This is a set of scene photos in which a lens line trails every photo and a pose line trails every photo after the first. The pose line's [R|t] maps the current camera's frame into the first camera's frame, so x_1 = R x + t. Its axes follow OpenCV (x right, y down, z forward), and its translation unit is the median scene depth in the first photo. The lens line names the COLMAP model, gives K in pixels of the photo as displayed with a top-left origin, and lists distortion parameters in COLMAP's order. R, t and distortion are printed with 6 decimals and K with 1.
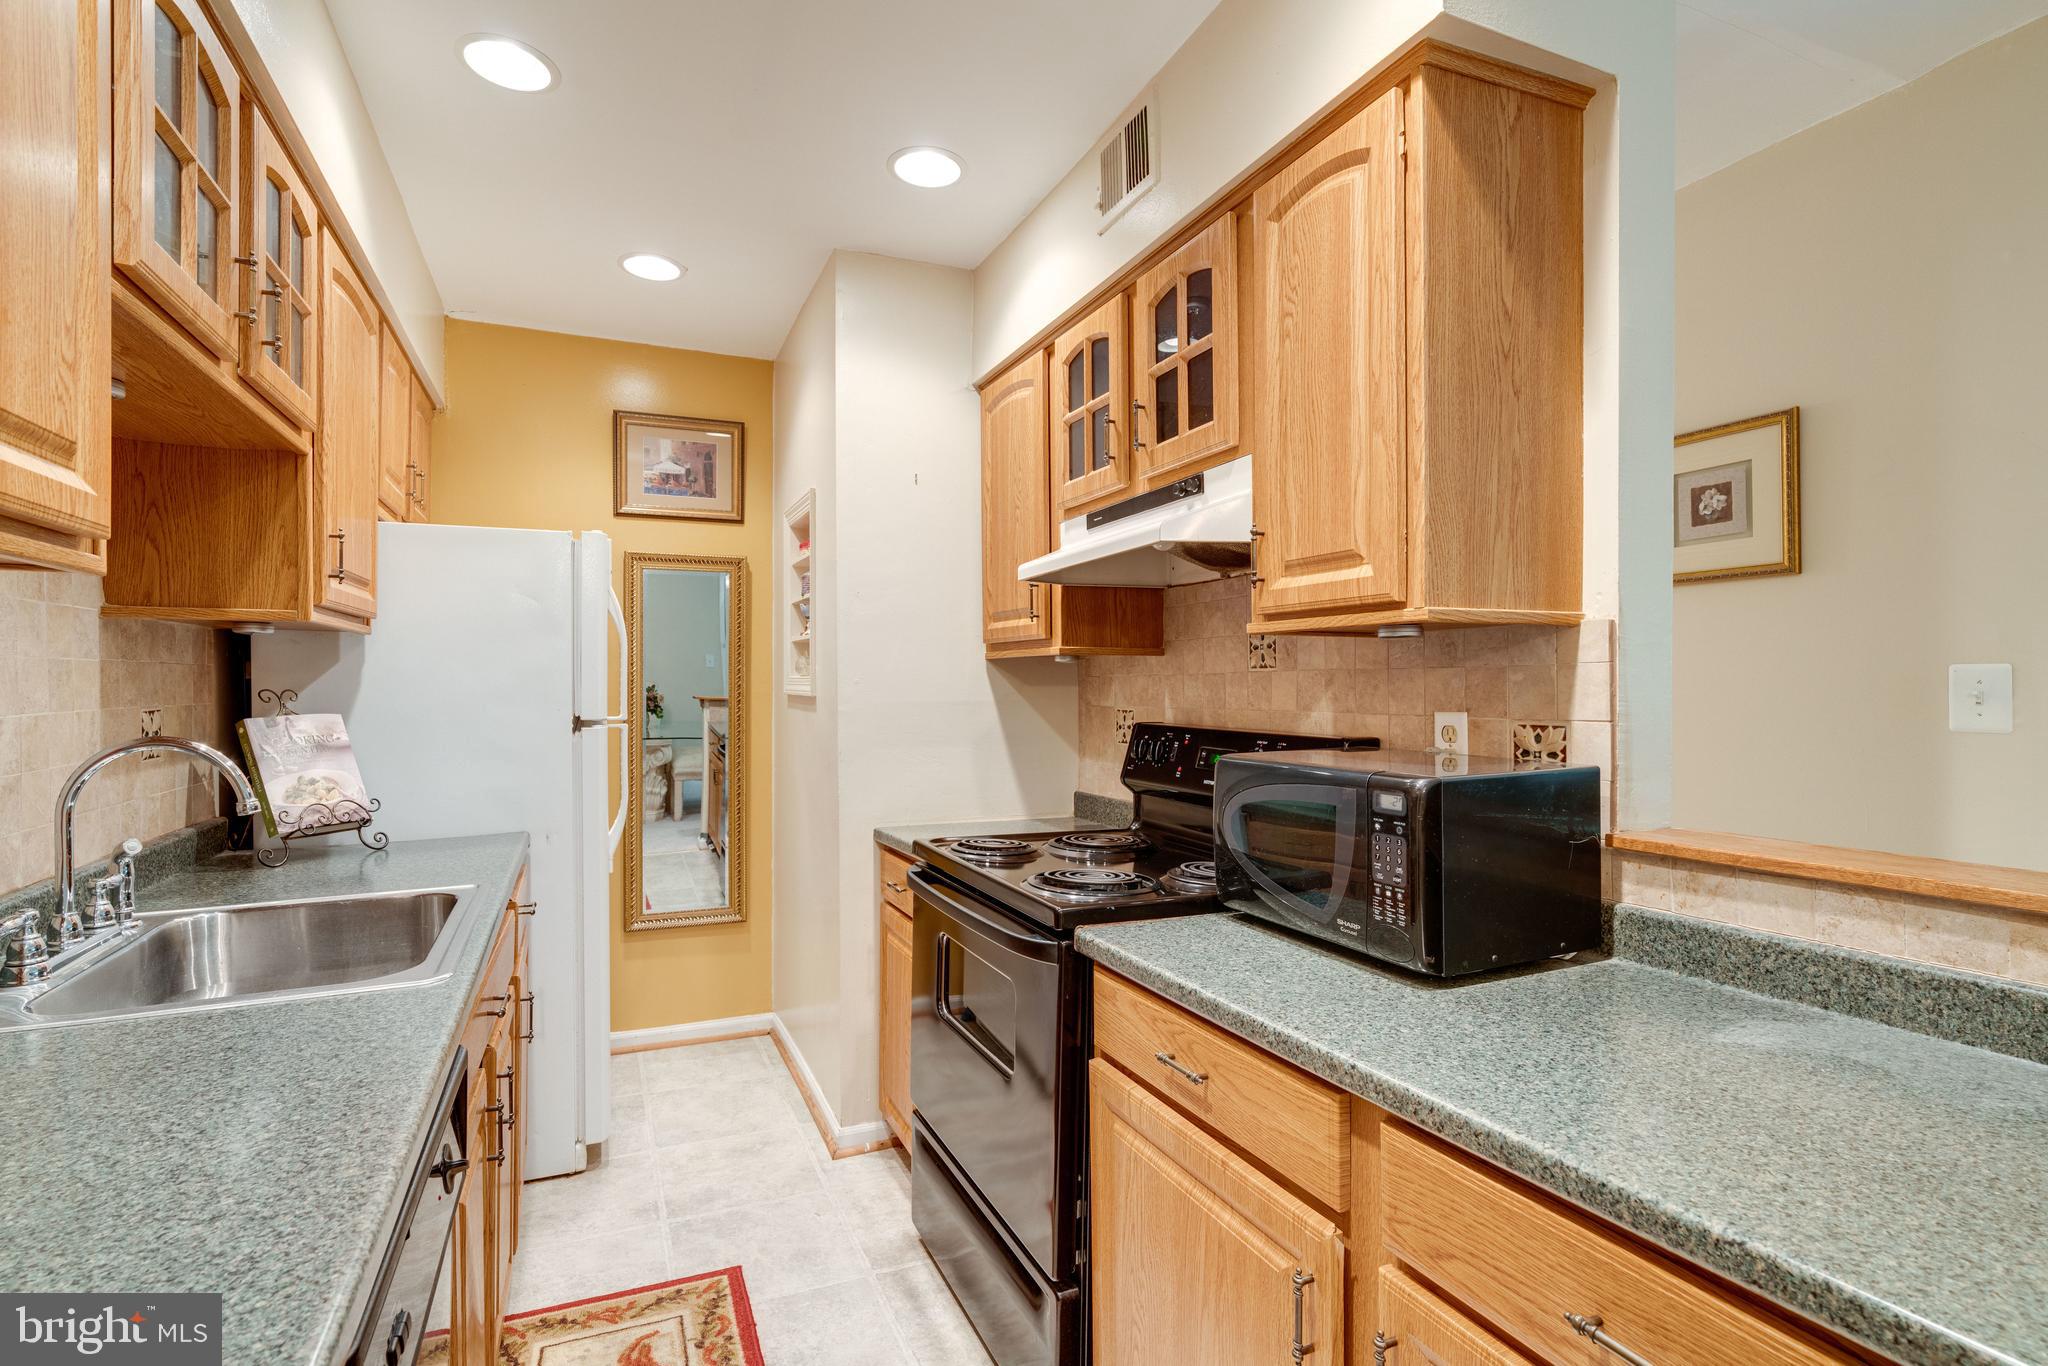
lens RADIAL K [[985.1, 0, 1010.2], [0, 985.1, 686.7], [0, 0, 1]] dist [-0.012390, 0.009054]
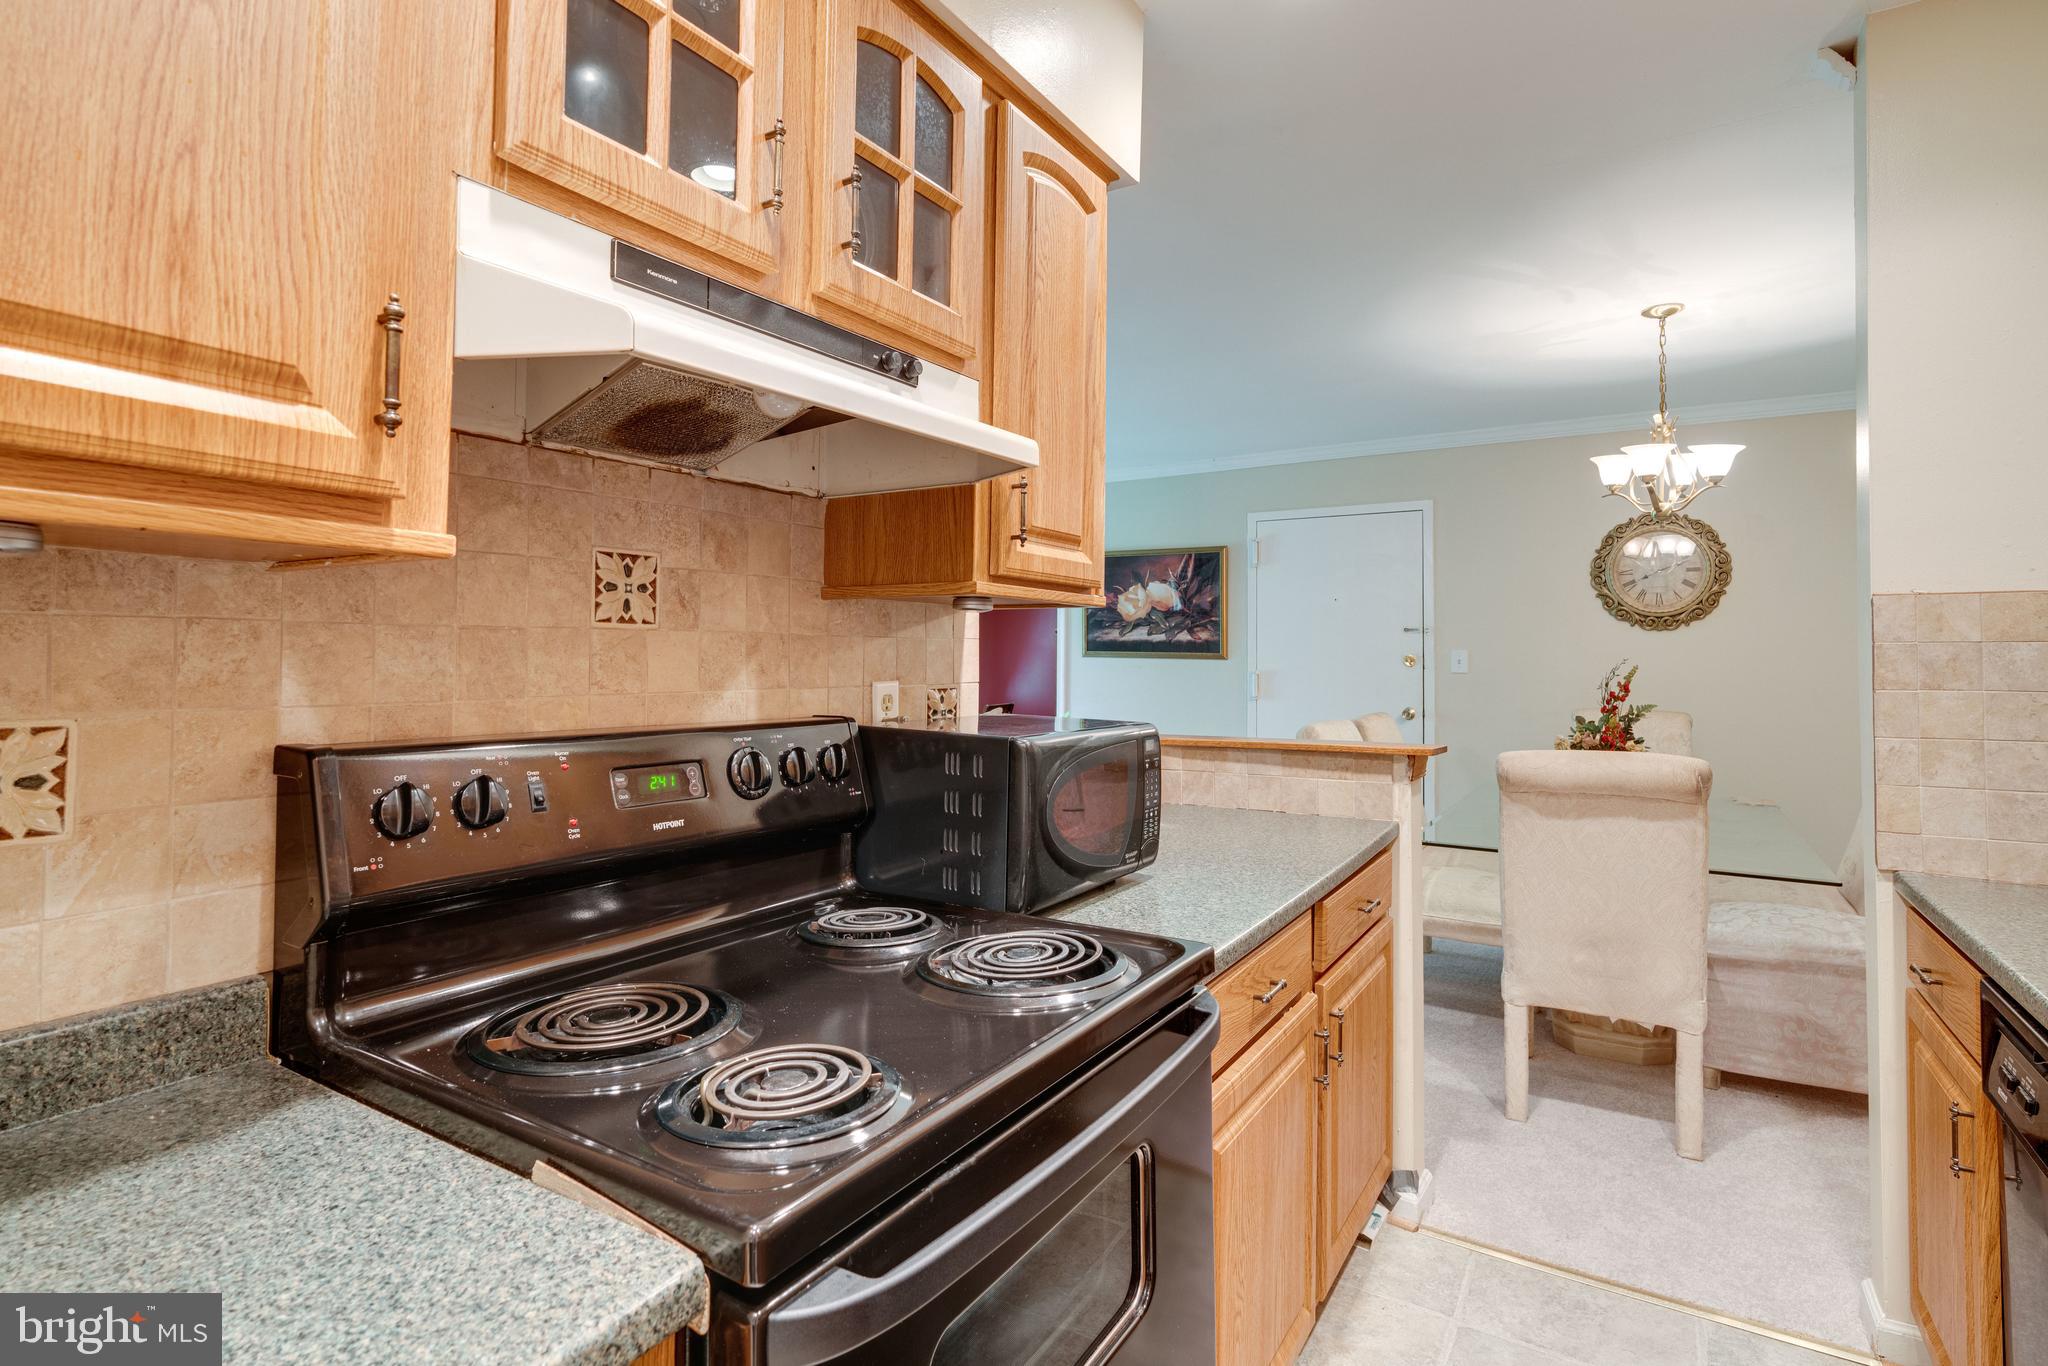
lens RADIAL K [[1003.2, 0, 1008.2], [0, 1003.2, 635.3], [0, 0, 1]] dist [-0.002302, 0.001287]
pose [[-0.556350, 0.015328, 0.830807, -0.436347], [-0.006016, 0.999729, -0.022473, 0.000912], [-0.830926, -0.017501, -0.556107, 1.315882]]
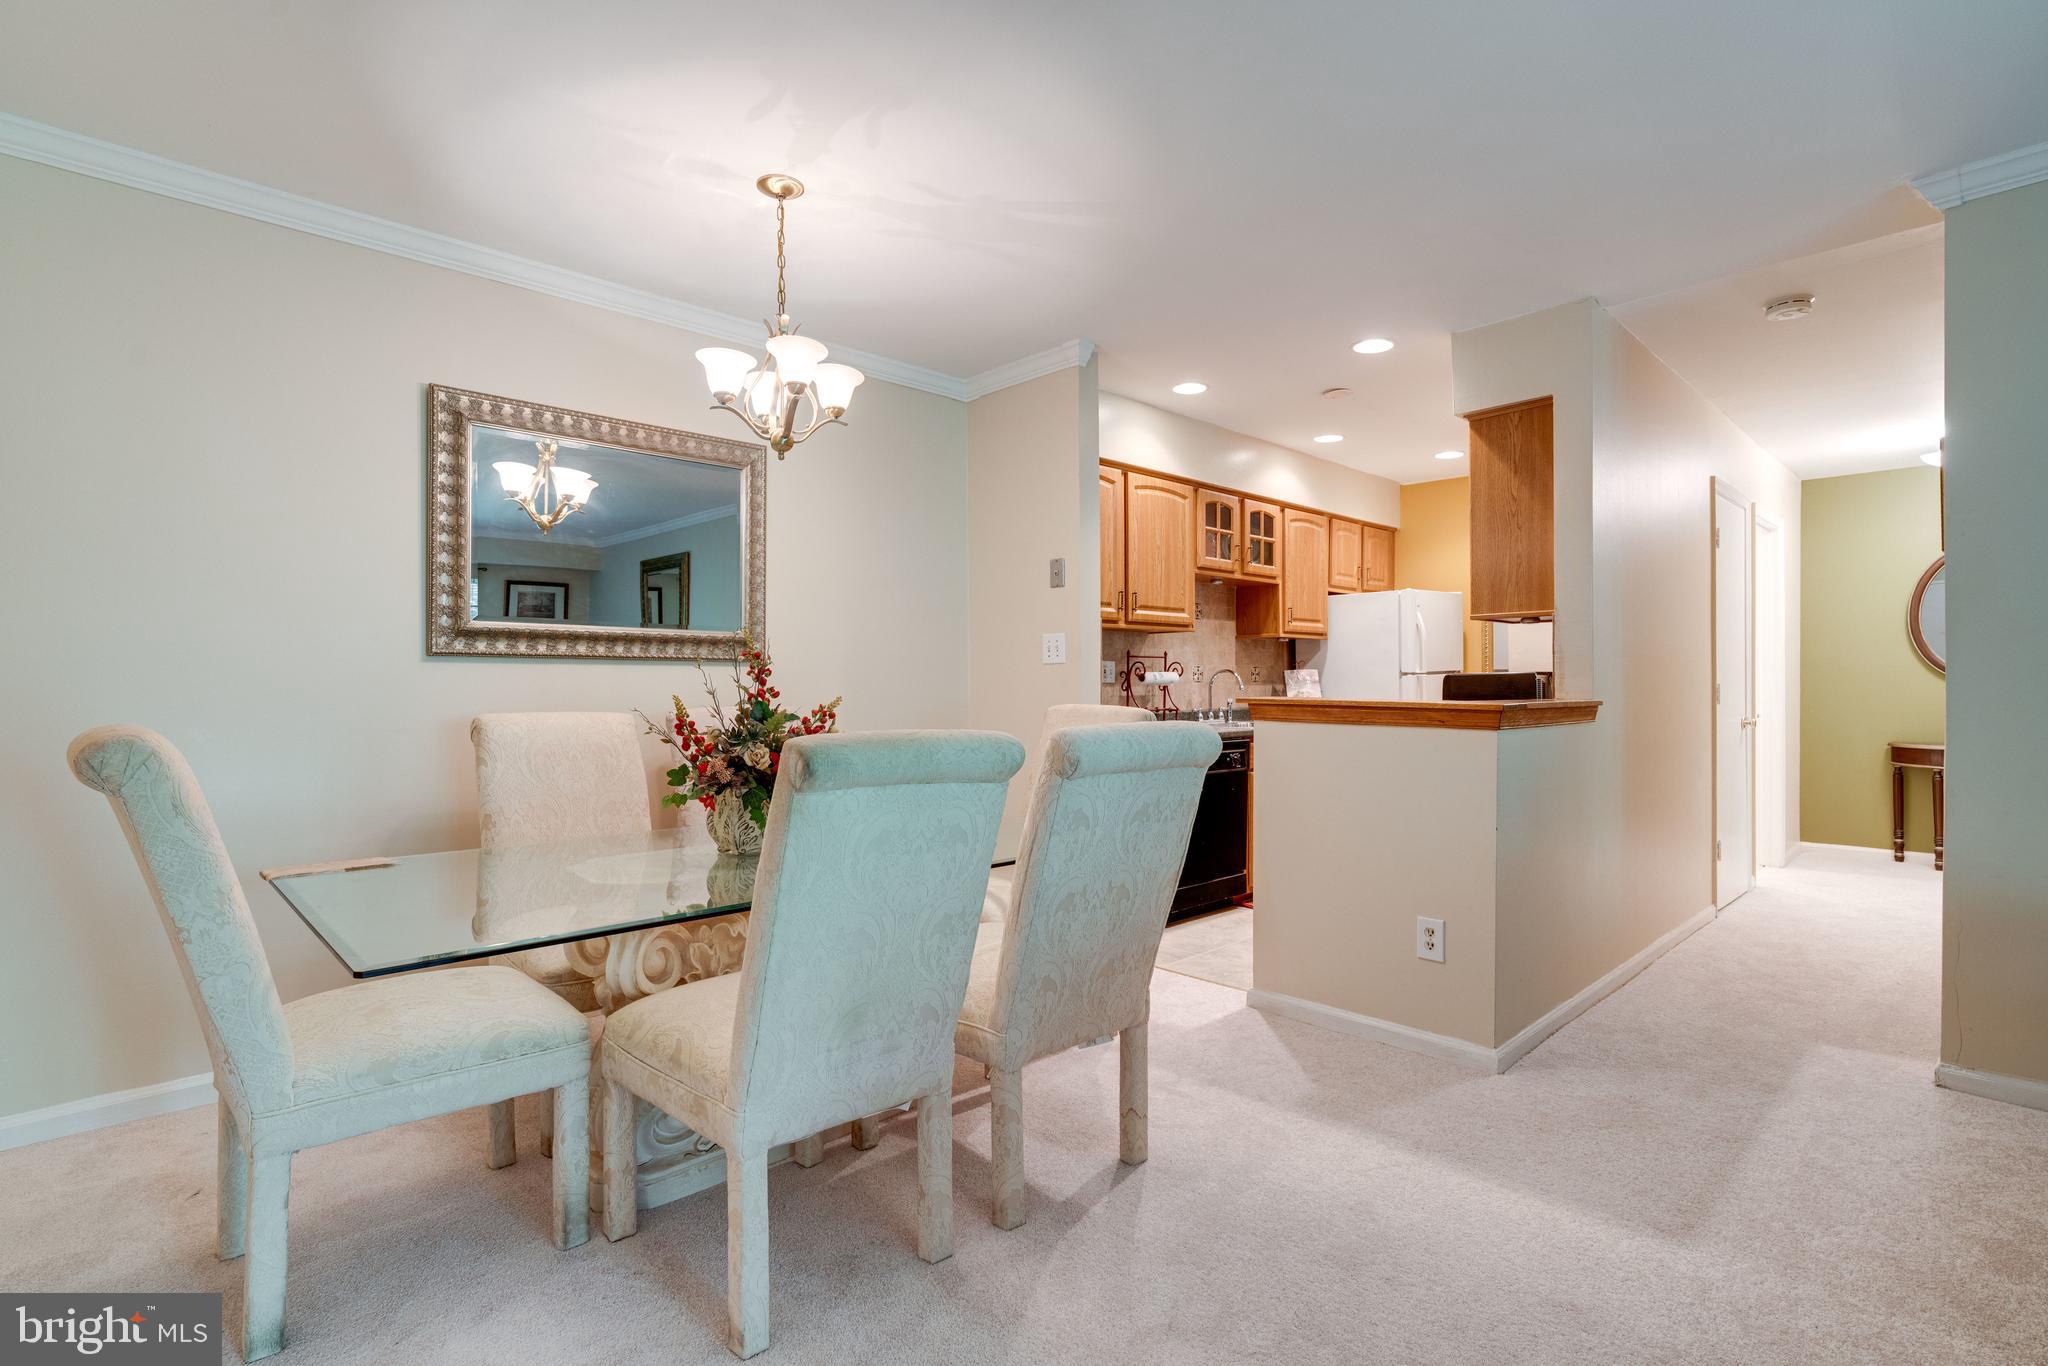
lens RADIAL K [[970.3, 0, 1007.9], [0, 970.3, 690.7], [0, 0, 1]] dist [-0.016063, 0.008199]
pose [[0.343208, 0.004054, -0.939251, 1.835502], [0.002709, 0.999982, 0.005307, 0.083524], [0.939255, -0.004366, 0.343191, -0.853437]]
